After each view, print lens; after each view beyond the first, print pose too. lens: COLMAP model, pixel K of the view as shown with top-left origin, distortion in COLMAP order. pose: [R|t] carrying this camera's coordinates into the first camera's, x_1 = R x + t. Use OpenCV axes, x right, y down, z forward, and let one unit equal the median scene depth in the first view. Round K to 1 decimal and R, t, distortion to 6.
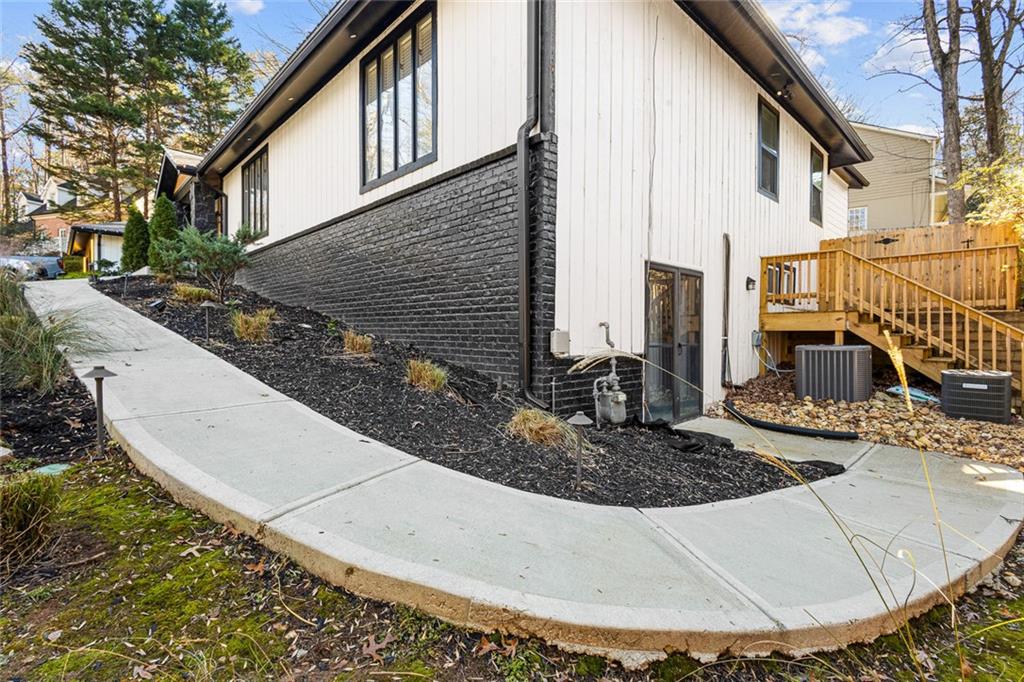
lens RADIAL K [[463.8, 0, 510.4], [0, 463.8, 316.5], [0, 0, 1]] dist [-0.000760, -0.000157]
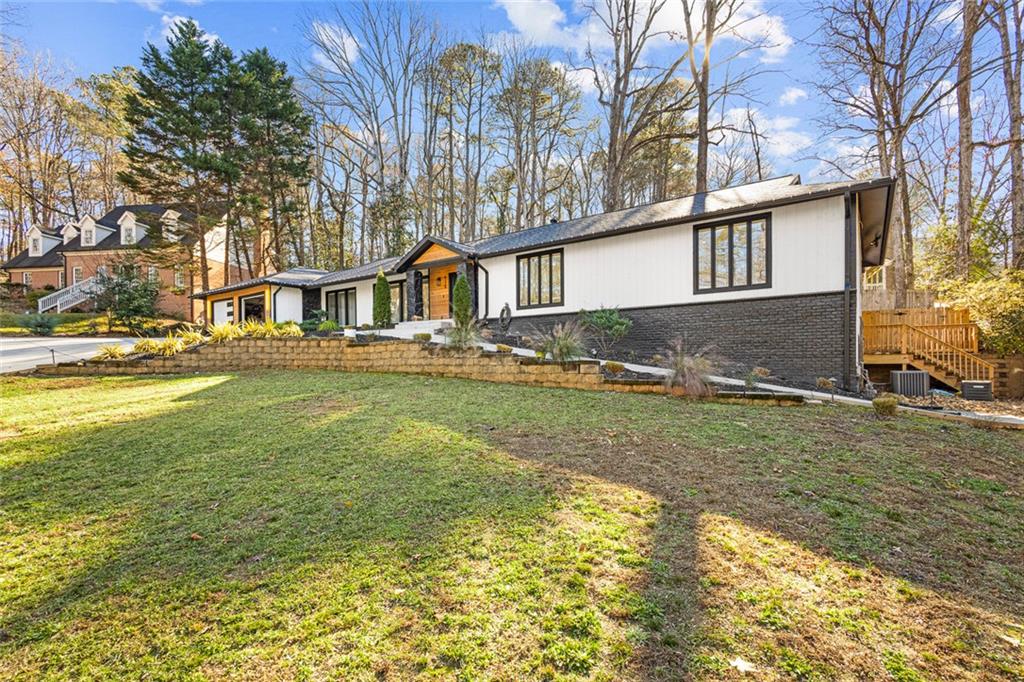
lens RADIAL K [[459.9, 0, 498.1], [0, 459.9, 338.2], [0, 0, 1]] dist [0.002316, 0.000297]
pose [[0.984662, -0.003794, 0.174430, -1.483018], [0.005480, 0.999943, -0.009189, -0.076243], [-0.174385, 0.010004, 0.984627, -0.727407]]
